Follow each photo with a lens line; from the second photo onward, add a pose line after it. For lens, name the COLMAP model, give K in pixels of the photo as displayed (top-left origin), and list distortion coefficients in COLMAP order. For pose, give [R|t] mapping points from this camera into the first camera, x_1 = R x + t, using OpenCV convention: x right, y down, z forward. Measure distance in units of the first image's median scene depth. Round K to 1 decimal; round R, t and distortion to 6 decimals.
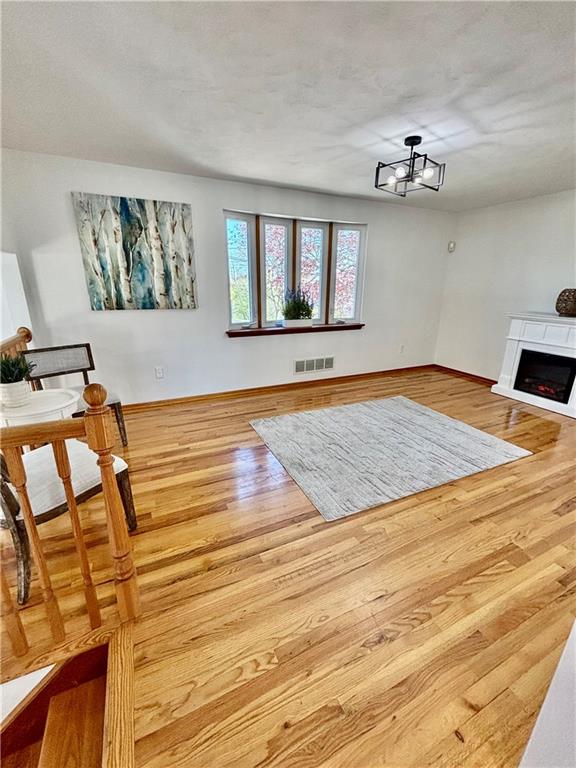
lens RADIAL K [[317.1, 0, 289.7], [0, 317.1, 381.5], [0, 0, 1]] dist [-0.000796, 0.000729]
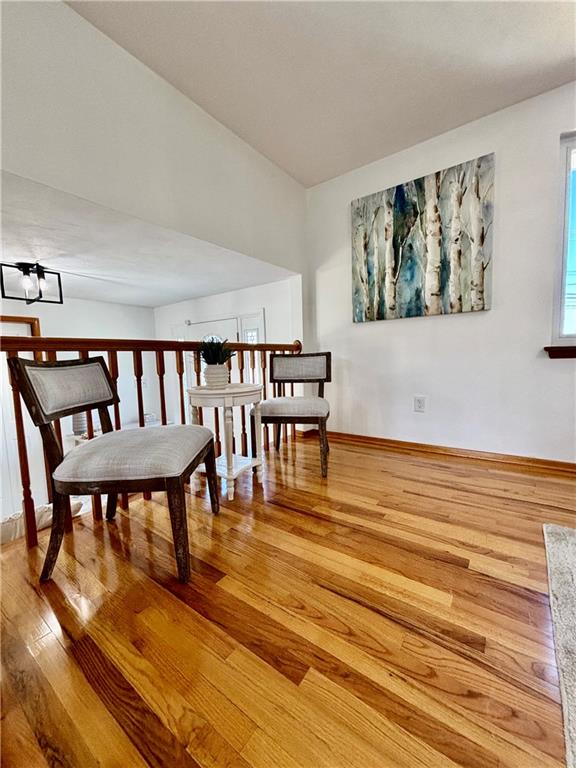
lens RADIAL K [[308.3, 0, 292.3], [0, 308.3, 384.5], [0, 0, 1]] dist [-0.003308, -0.000168]
pose [[0.480734, 0.051031, -0.875380, 0.072067], [-0.221241, 0.973066, -0.064773, 0.044132], [0.848497, 0.224808, 0.479076, 0.464202]]
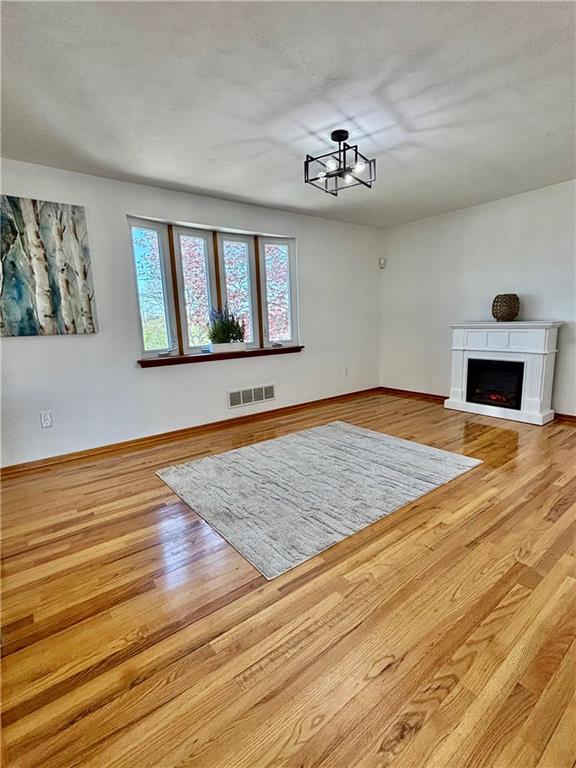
lens RADIAL K [[359.7, 0, 288.0], [0, 359.7, 382.4], [0, 0, 1]] dist [-0.006246, 0.003934]
pose [[0.976854, -0.078401, 0.199020, -0.020585], [0.103853, 0.987225, -0.120839, 0.052560], [-0.187003, 0.138711, 0.972517, 0.072407]]
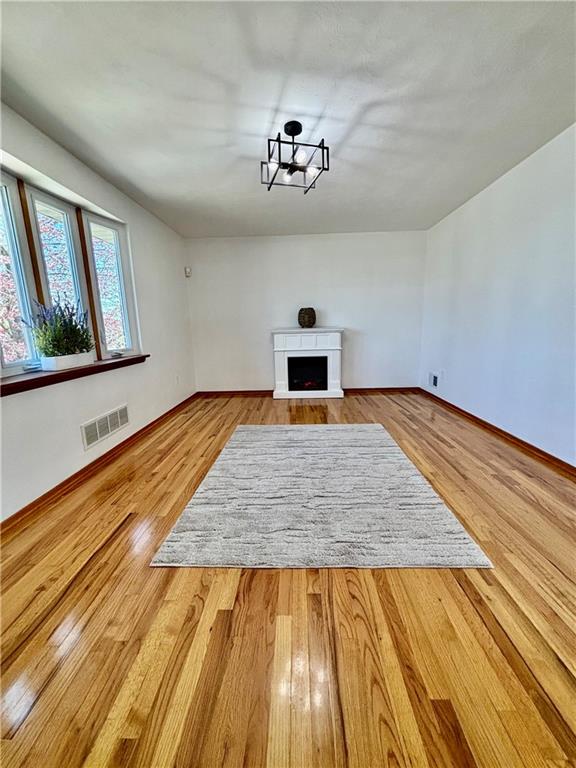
lens RADIAL K [[308.3, 0, 285.9], [0, 308.3, 383.9], [0, 0, 1]] dist [-0.003308, -0.000168]
pose [[0.455741, -0.185806, 0.870503, -0.384829], [0.291829, 0.955105, 0.051081, -0.082100], [-0.840914, 0.230759, 0.489505, 0.555750]]
